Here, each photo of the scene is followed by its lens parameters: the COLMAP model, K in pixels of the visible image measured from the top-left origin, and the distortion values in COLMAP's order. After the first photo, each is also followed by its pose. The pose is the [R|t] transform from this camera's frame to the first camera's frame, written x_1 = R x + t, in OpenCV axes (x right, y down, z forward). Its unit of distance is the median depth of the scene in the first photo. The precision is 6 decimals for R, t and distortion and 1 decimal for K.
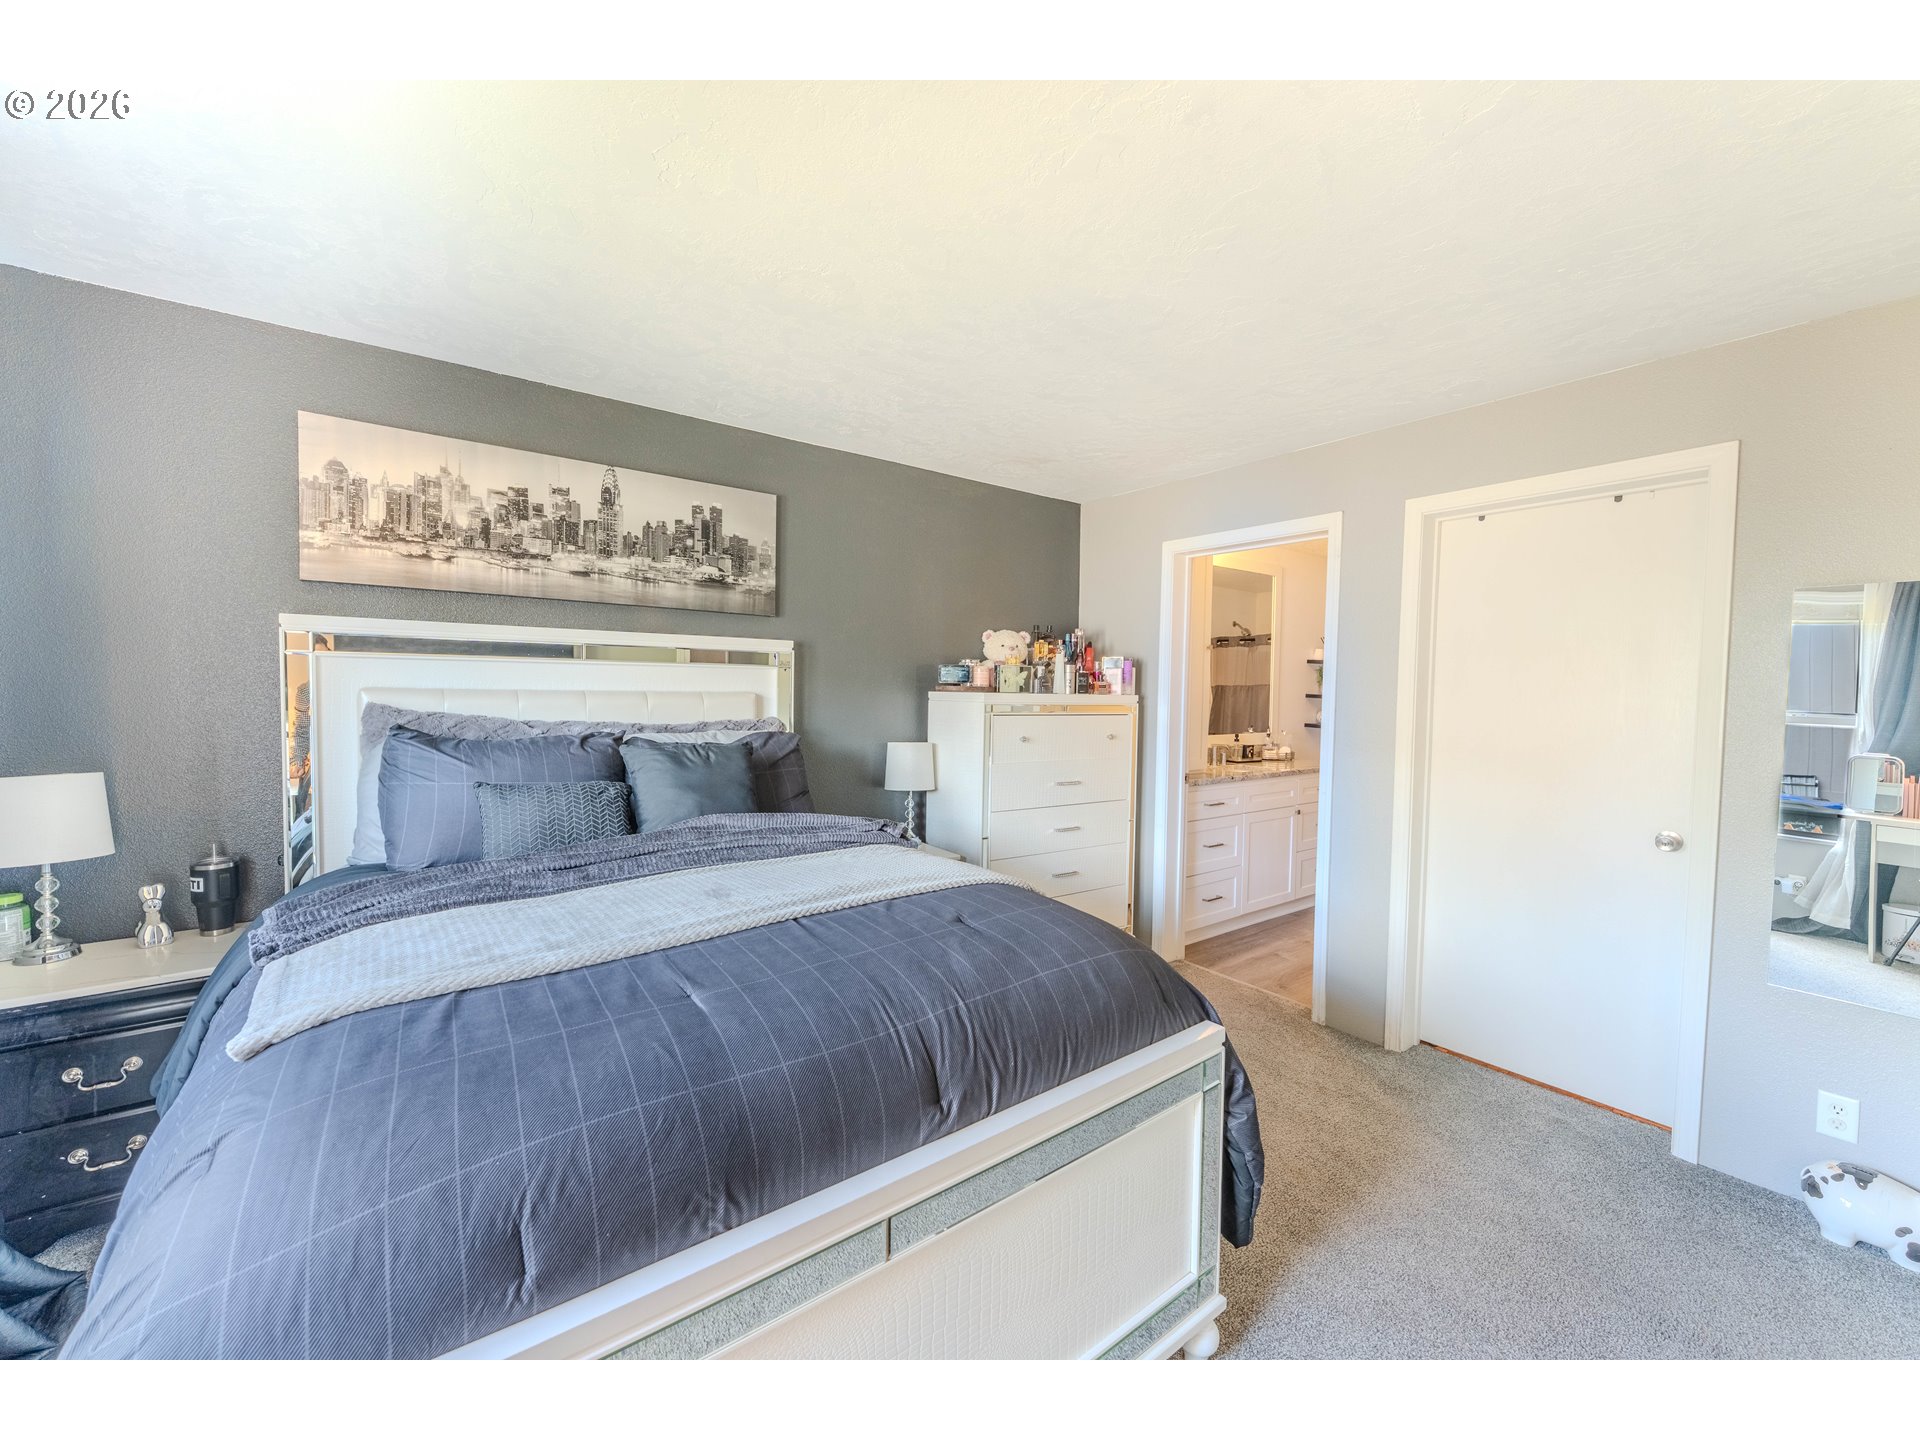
lens RADIAL K [[762.7, 0, 967.0], [0, 762.7, 718.2], [0, 0, 1]] dist [-0.001394, -0.000306]
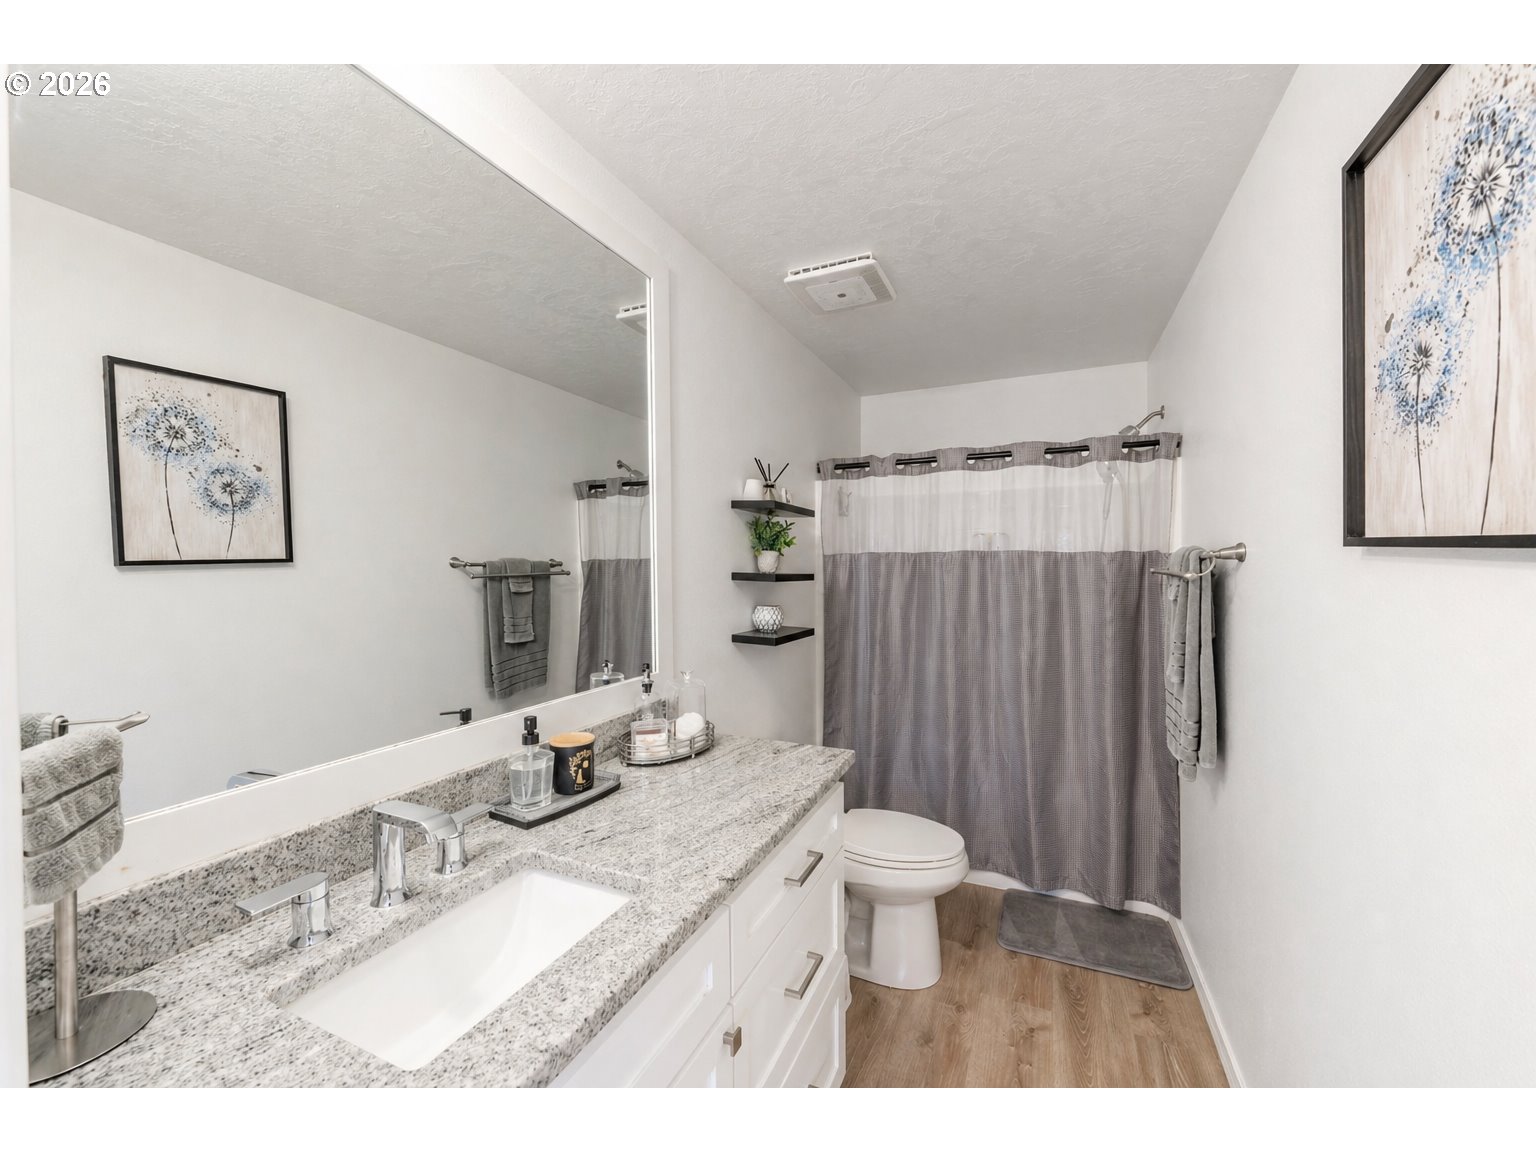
lens RADIAL K [[610.2, 0, 773.6], [0, 610.2, 574.6], [0, 0, 1]] dist [-0.001394, -0.000306]
pose [[0.876223, -0.031235, 0.480893, 0.311498], [0.045151, 0.998829, -0.017393, -0.024614], [-0.479787, 0.036953, 0.876607, 0.716535]]
